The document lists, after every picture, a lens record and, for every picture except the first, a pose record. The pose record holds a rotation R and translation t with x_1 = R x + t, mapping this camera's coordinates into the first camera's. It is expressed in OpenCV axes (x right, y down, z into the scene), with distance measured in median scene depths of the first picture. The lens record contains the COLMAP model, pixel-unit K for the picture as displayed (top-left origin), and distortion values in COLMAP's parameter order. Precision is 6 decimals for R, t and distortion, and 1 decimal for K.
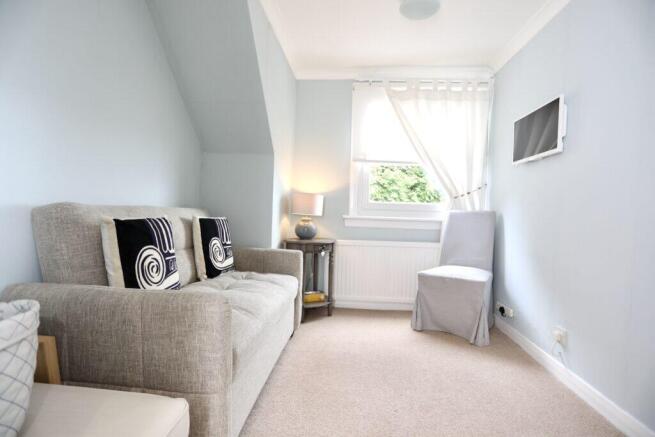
lens RADIAL K [[318.8, 0, 326.0], [0, 318.8, 217.0], [0, 0, 1]] dist [-0.070175, 0.029526]
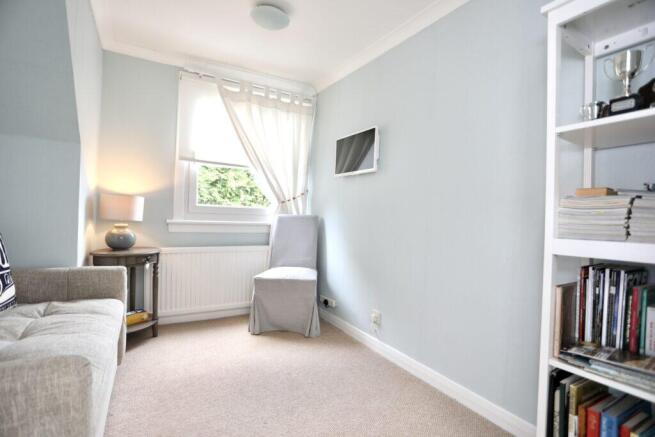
lens RADIAL K [[318.8, 0, 326.0], [0, 318.8, 217.0], [0, 0, 1]] dist [-0.070175, 0.029526]
pose [[0.812239, -0.005628, 0.583298, -0.103338], [-0.002802, 0.999904, 0.013548, -0.028308], [-0.583318, -0.012639, 0.812145, 0.042515]]
